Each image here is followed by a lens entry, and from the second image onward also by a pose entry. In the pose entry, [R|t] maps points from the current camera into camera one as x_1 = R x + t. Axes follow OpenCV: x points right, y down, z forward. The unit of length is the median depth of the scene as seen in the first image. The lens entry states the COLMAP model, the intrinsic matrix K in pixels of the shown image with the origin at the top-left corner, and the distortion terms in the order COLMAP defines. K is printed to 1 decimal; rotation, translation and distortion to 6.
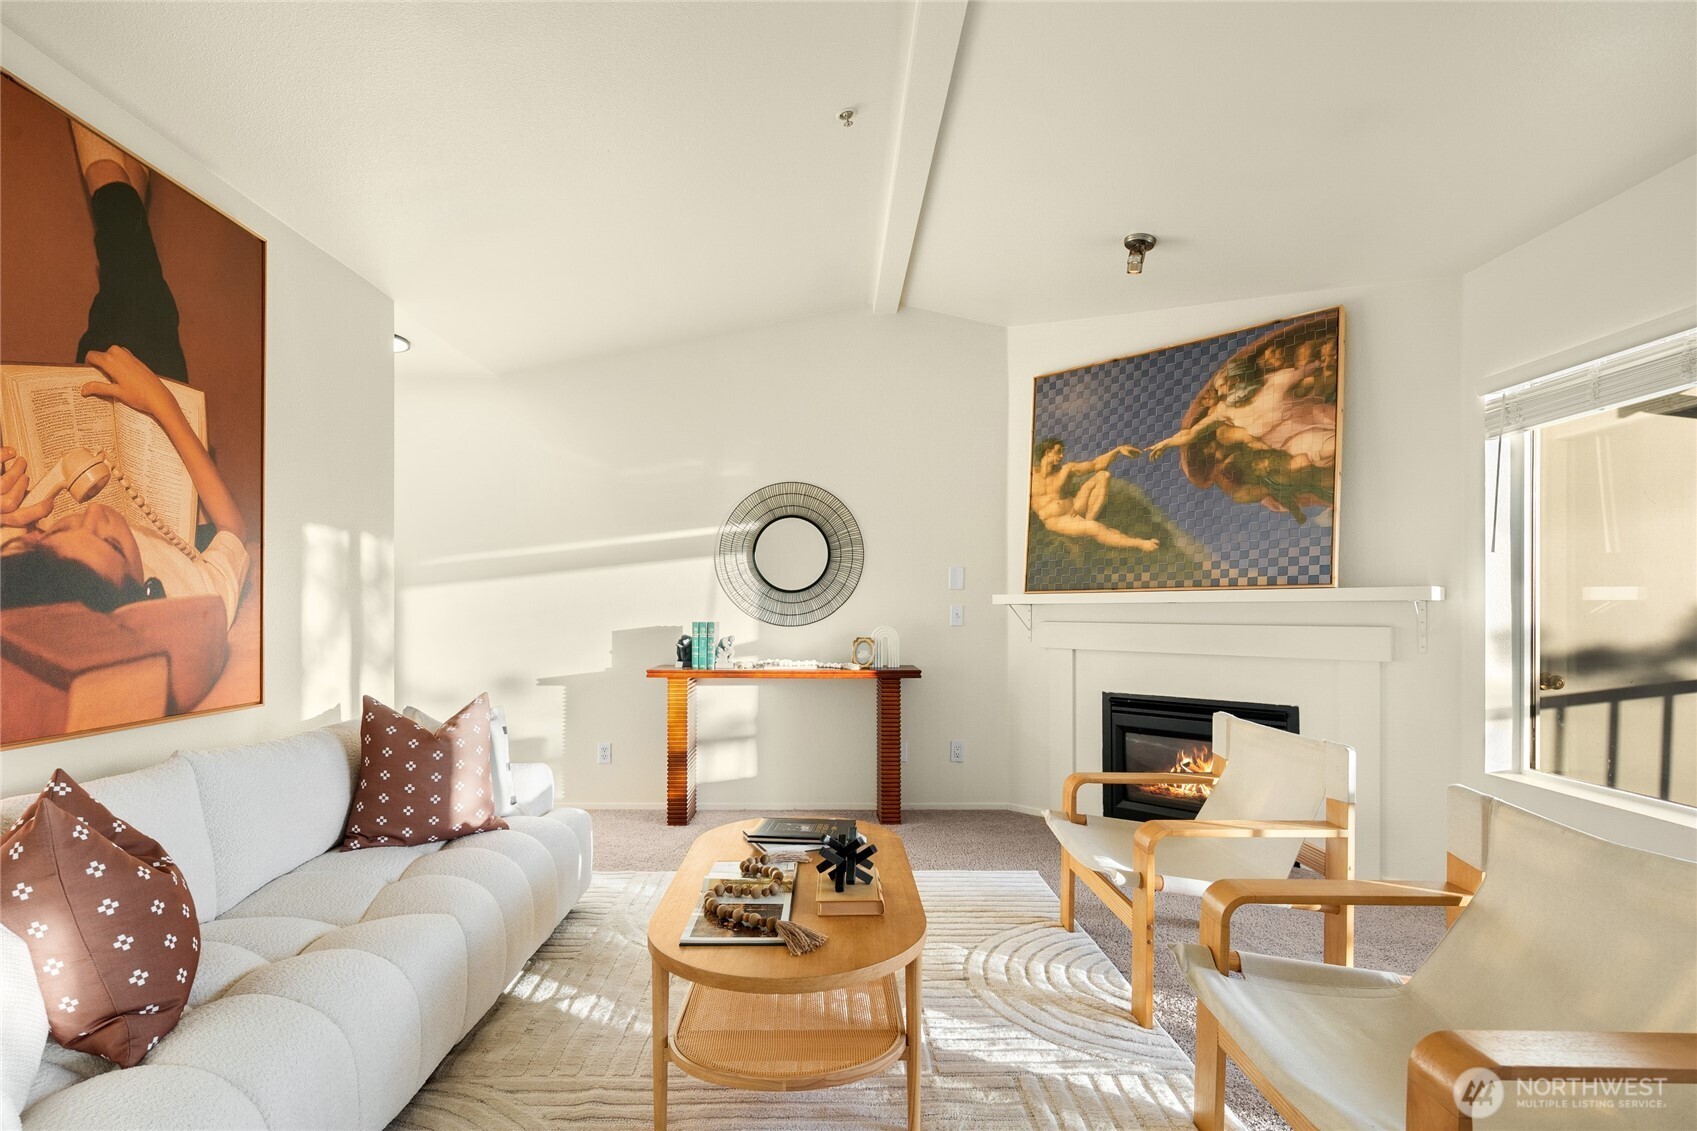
lens RADIAL K [[816.4, 0, 837.2], [0, 816.4, 602.0], [0, 0, 1]] dist [0.001659, -0.000303]
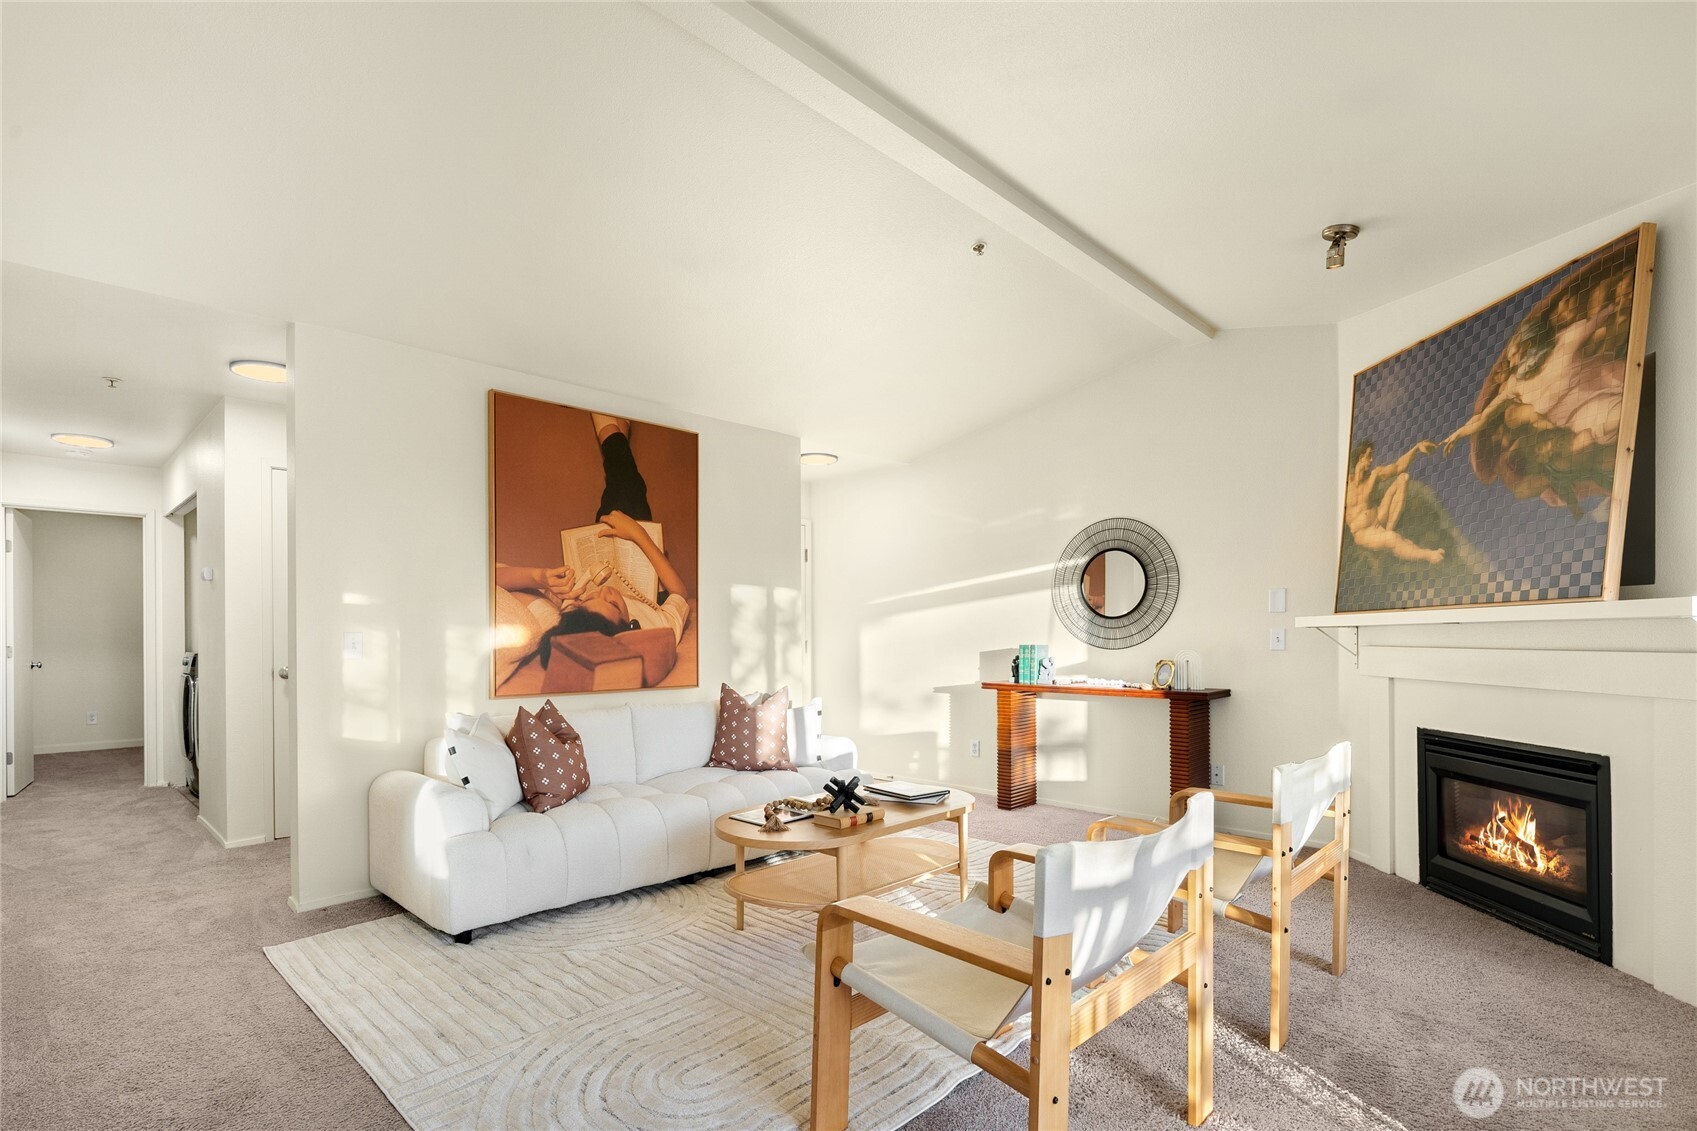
lens RADIAL K [[814.0, 0, 849.7], [0, 814.0, 645.2], [0, 0, 1]] dist [-0.000214, -0.004371]
pose [[0.711184, 0.004241, -0.702993, 0.566385], [0.009592, 0.999830, 0.015737, 0.004483], [0.702940, -0.017935, 0.711023, -0.042398]]
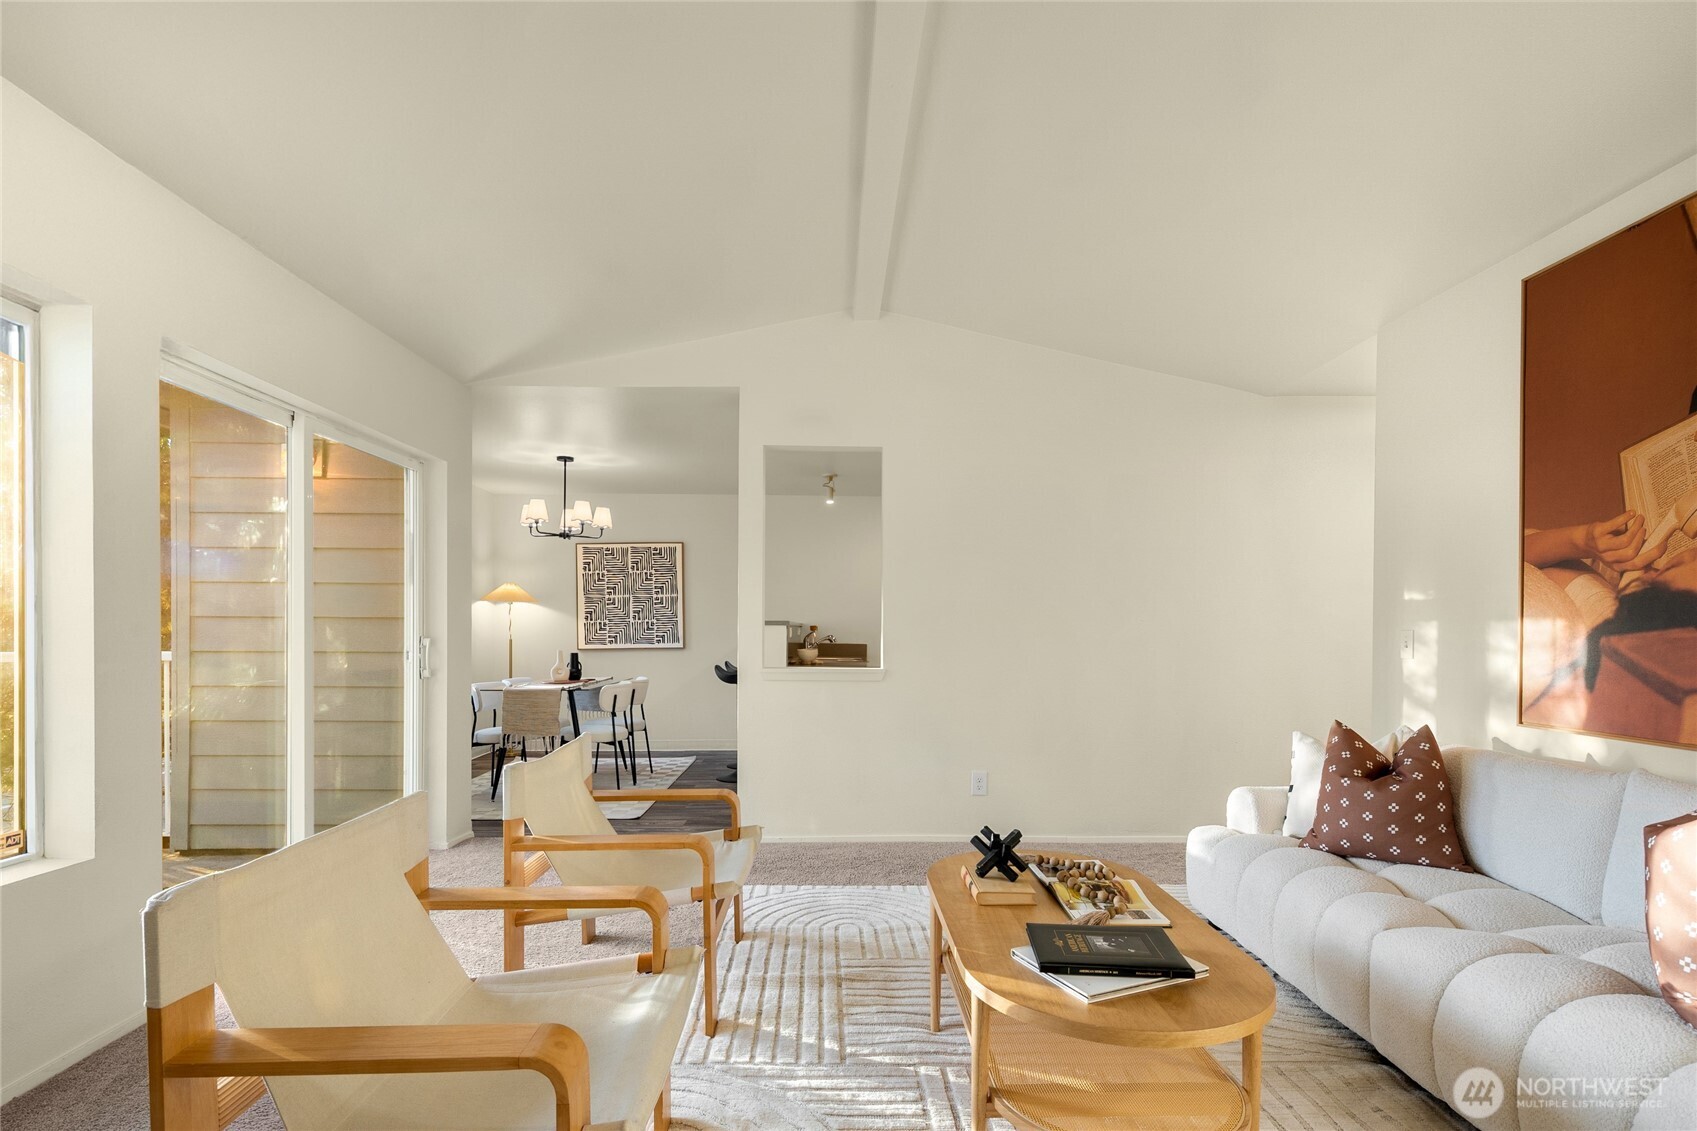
lens RADIAL K [[824.6, 0, 834.8], [0, 824.6, 633.8], [0, 0, 1]] dist [0.000811, 0.000021]
pose [[-0.999965, -0.007330, -0.004040, 0.124256], [-0.007312, 0.999963, -0.004439, 0.011053], [0.004073, -0.004410, -0.999982, 1.095260]]
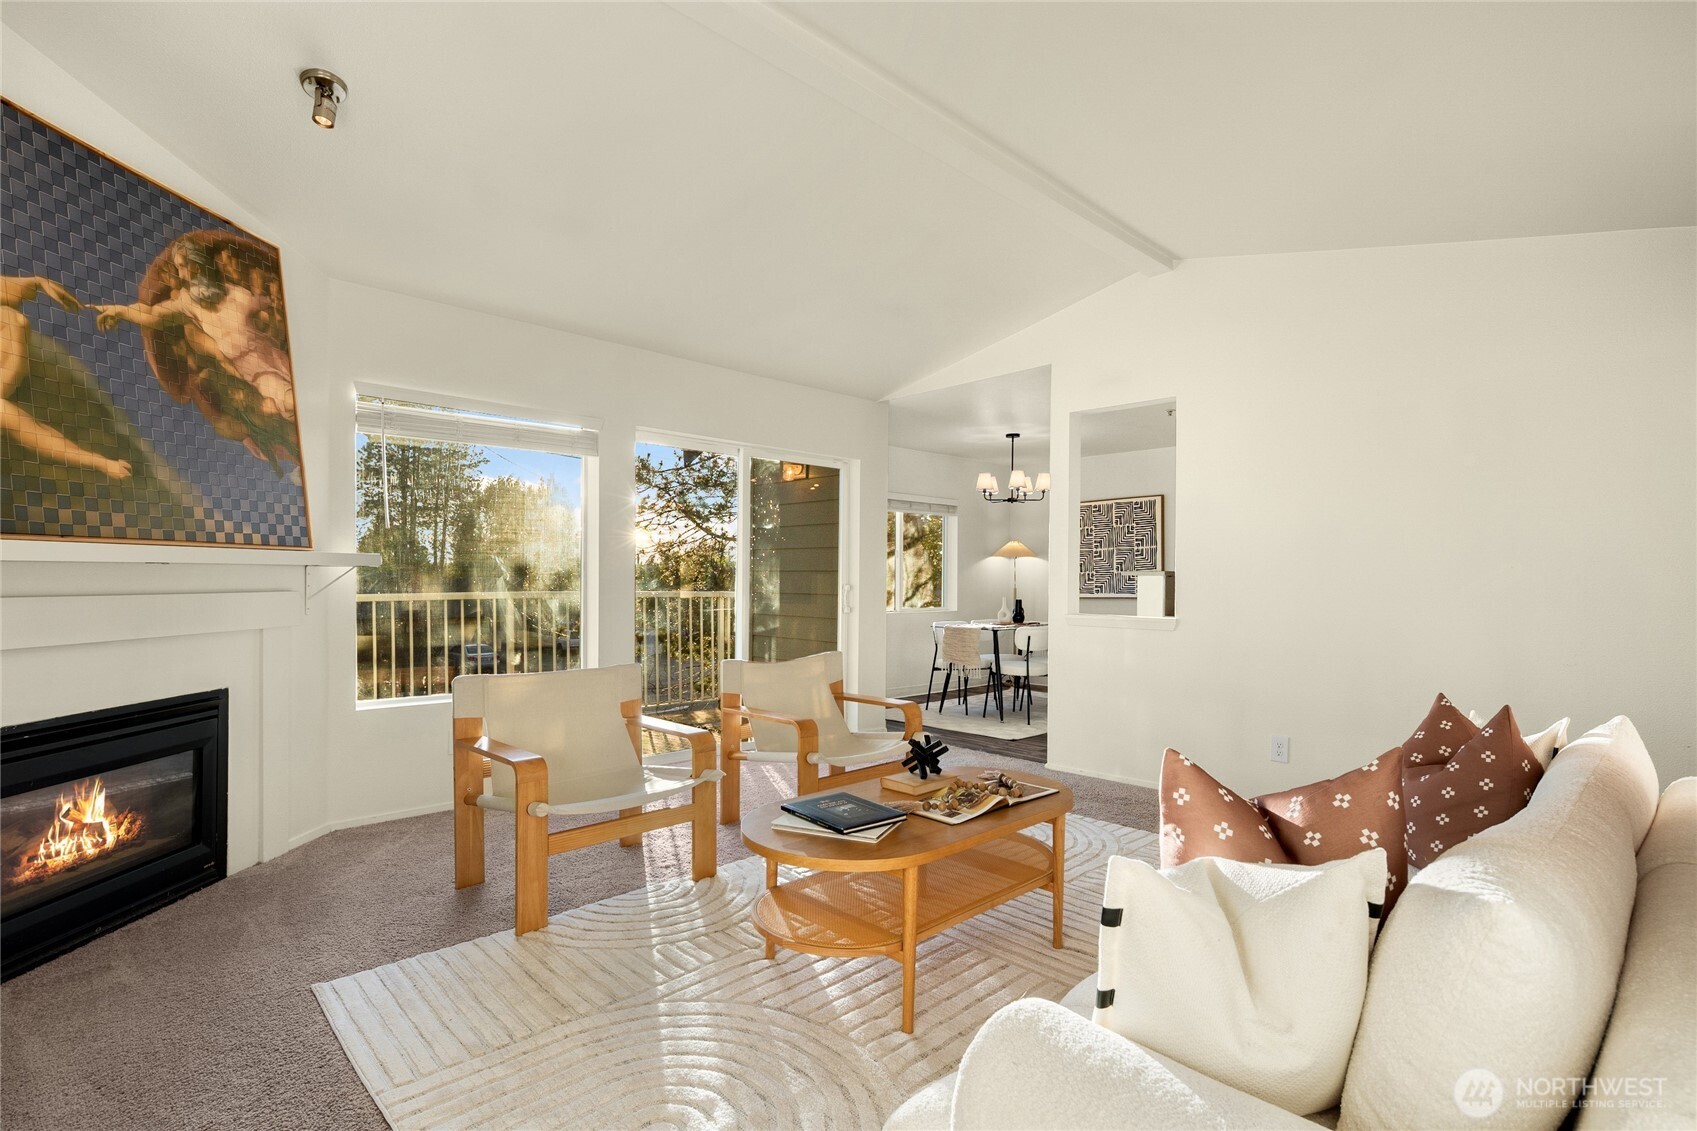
lens RADIAL K [[816.4, 0, 837.2], [0, 816.4, 602.0], [0, 0, 1]] dist [0.001659, -0.000303]
pose [[-0.675493, -0.027418, 0.736857, -0.467449], [-0.013417, 0.999600, 0.024895, 0.008972], [-0.737245, 0.006930, -0.675590, 1.057712]]
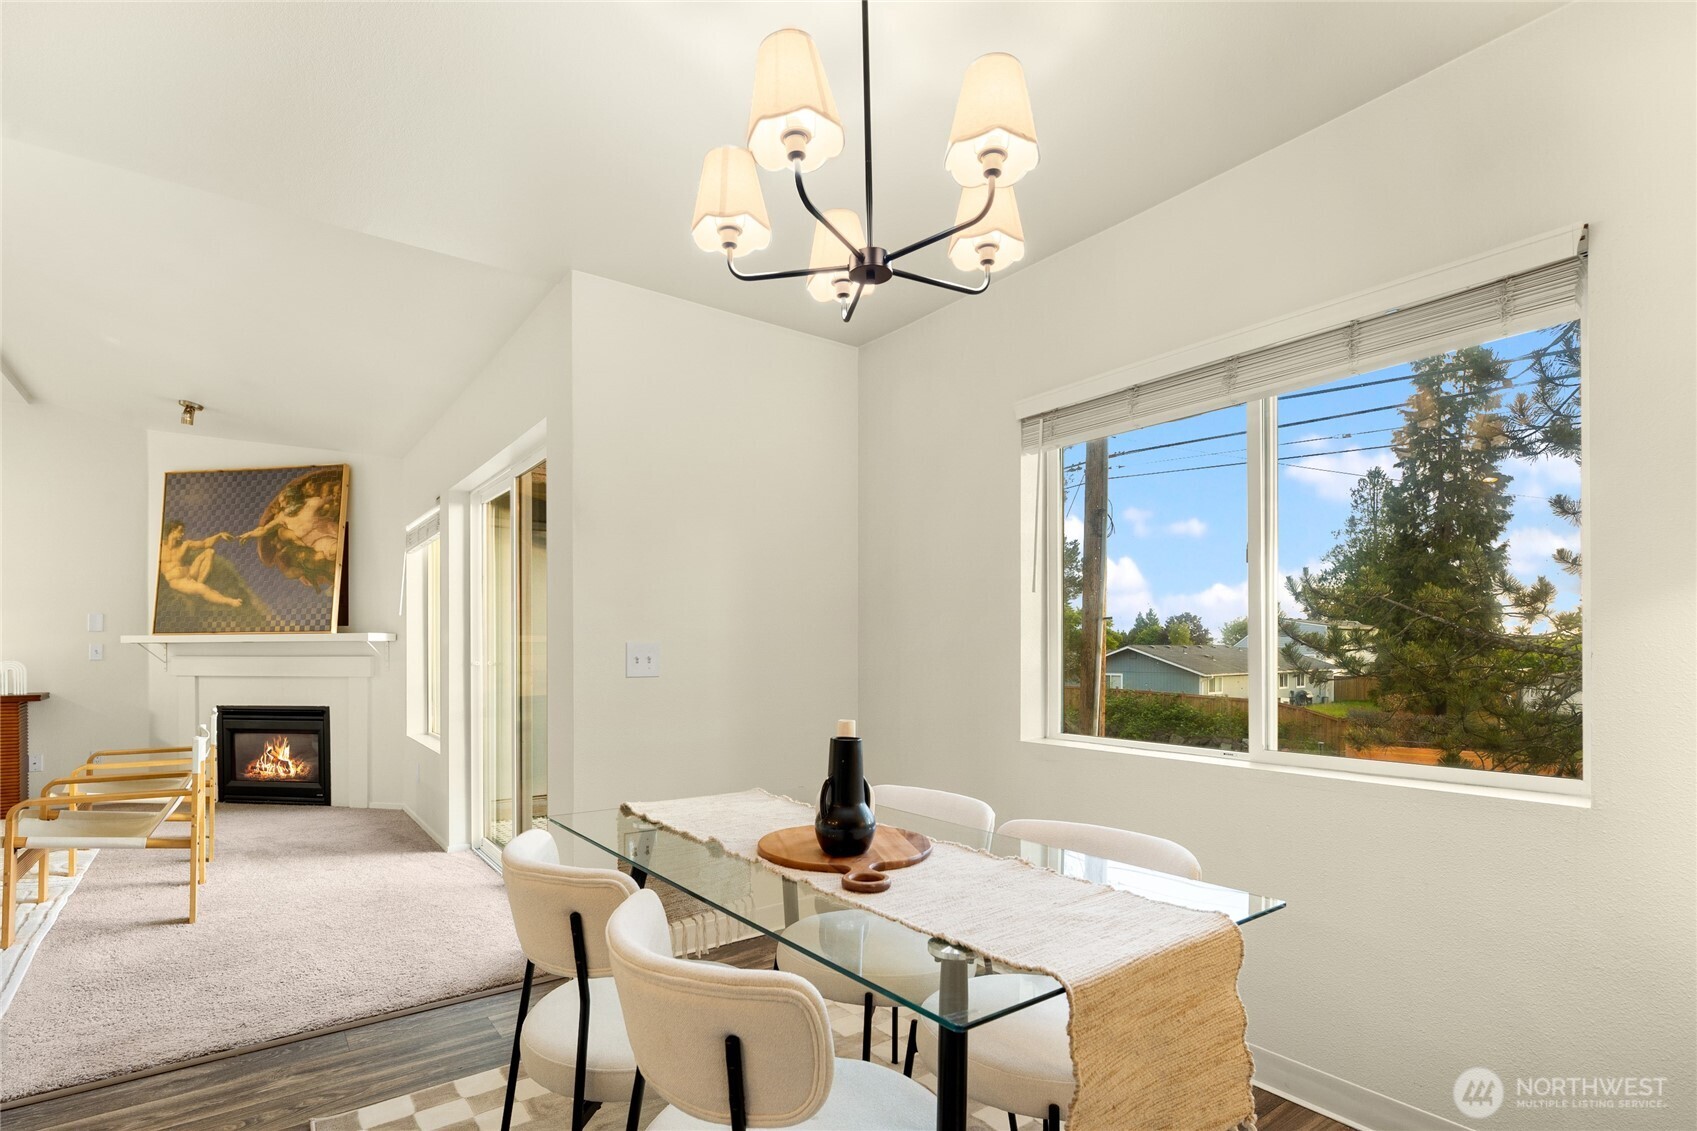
lens RADIAL K [[822.3, 0, 841.5], [0, 822.3, 649.2], [0, 0, 1]] dist [-0.000618, -0.001134]
pose [[0.809751, -0.003078, 0.586766, 0.411949], [-0.002144, 0.999964, 0.008204, -0.000669], [-0.586770, -0.007901, 0.809715, -0.869913]]
